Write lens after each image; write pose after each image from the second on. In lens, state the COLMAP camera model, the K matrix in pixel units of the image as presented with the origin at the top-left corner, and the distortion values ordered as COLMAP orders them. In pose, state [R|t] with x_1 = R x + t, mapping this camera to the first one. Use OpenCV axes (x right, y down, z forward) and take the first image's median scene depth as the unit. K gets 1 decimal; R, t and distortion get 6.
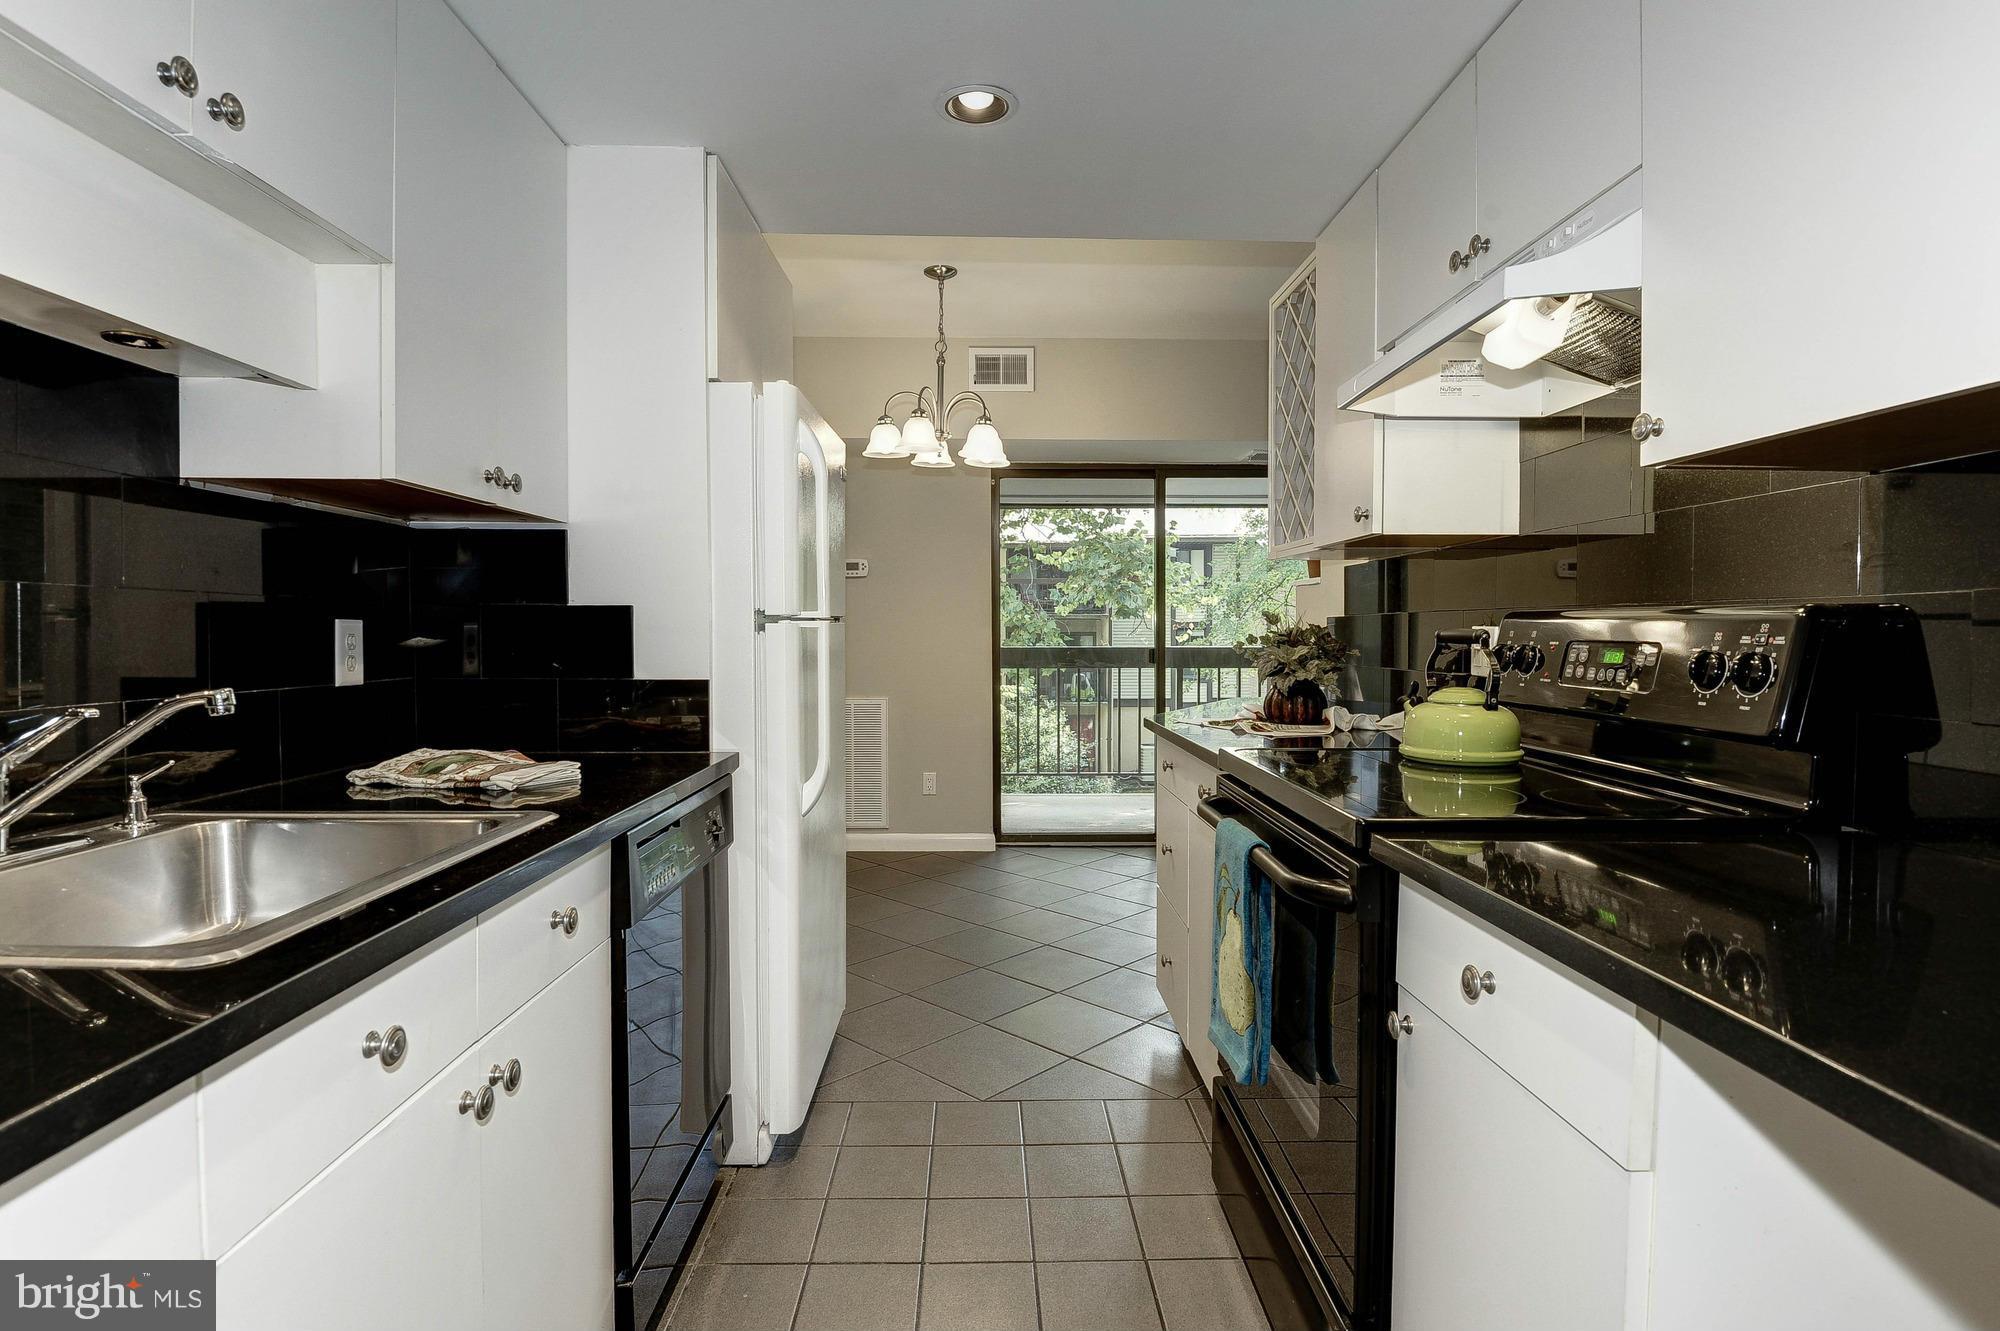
lens RADIAL K [[999.2, 0, 996.0], [0, 999.2, 622.4], [0, 0, 1]] dist [-0.001635, -0.001644]
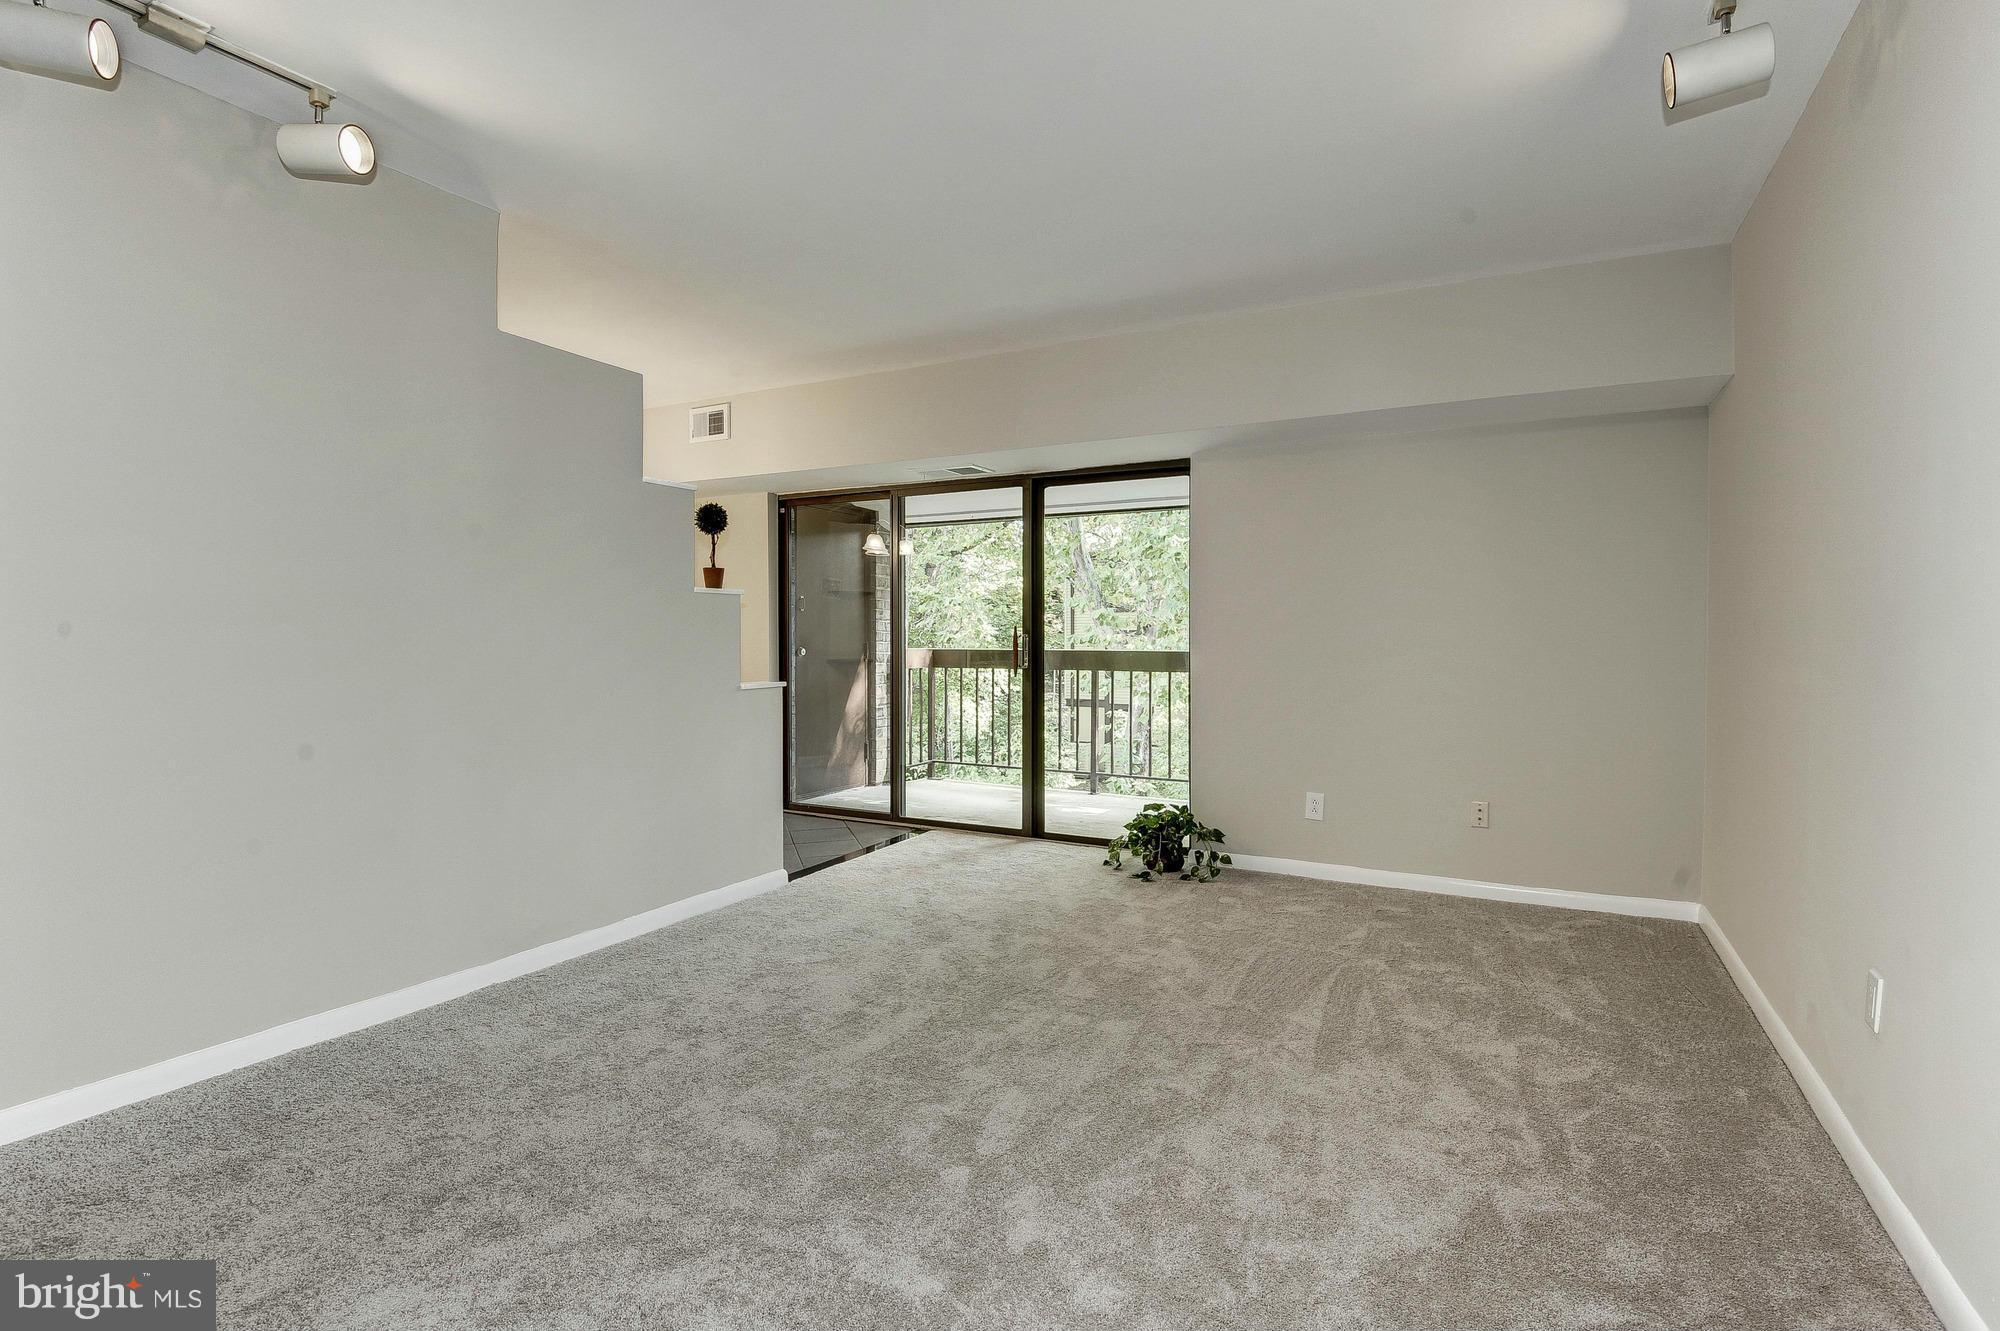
lens RADIAL K [[962.8, 0, 1000.0], [0, 962.8, 665.5], [0, 0, 1]] dist [0.001202, -0.000559]
pose [[0.871669, 0.016789, -0.489808, 0.586889], [0.002853, 0.999222, 0.039328, 0.000085], [0.490087, -0.035679, 0.870943, 0.080173]]
